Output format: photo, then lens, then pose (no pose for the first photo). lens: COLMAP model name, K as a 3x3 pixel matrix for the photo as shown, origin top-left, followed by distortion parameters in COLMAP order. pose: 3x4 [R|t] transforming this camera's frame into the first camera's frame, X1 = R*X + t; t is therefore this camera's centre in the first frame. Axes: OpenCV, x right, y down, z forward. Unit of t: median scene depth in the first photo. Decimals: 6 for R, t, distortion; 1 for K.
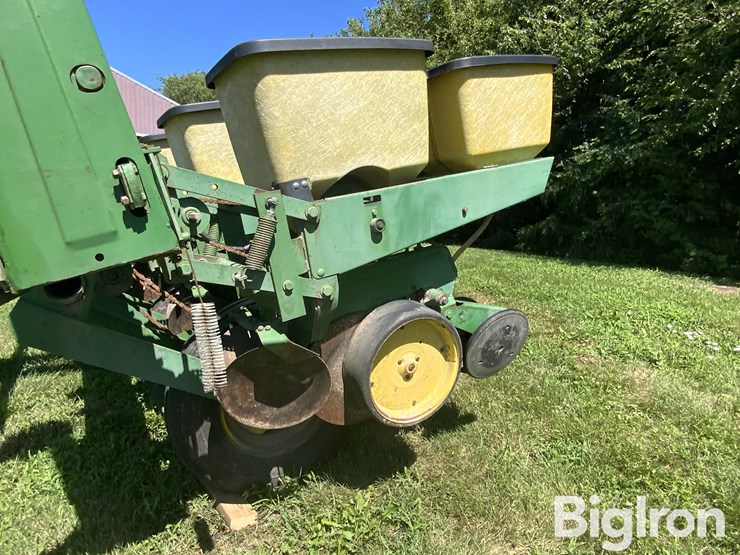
lens RADIAL K [[477.2, 0, 379.1], [0, 477.2, 280.0], [0, 0, 1]] dist [-0.000361, -0.003104]
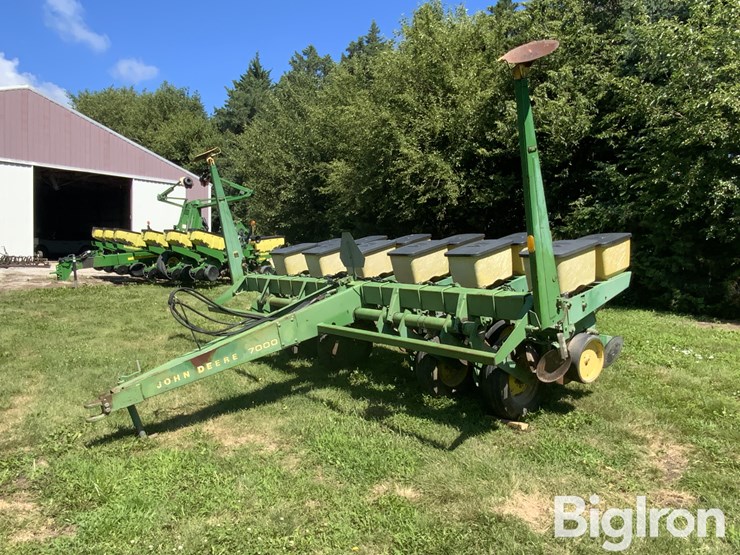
lens RADIAL K [[610.6, 0, 369.2], [0, 610.6, 274.8], [0, 0, 1]] dist [0.098386, -0.192070]
pose [[0.991226, -0.021385, 0.130433, -1.399267], [0.032031, 0.996273, -0.080082, -0.036403], [-0.128235, 0.083558, 0.988218, -1.977449]]
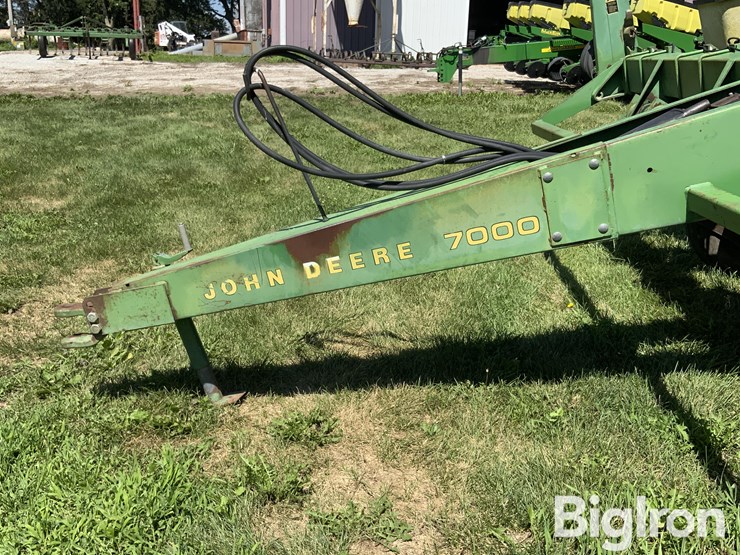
lens RADIAL K [[785.7, 0, 355.3], [0, 785.7, 279.3], [0, 0, 1]] dist [0.139361, -0.346616]
pose [[0.831707, 0.140806, -0.537064, -0.972743], [-0.066003, 0.985523, 0.156169, -0.061245], [0.551278, -0.094438, 0.828959, -0.032688]]
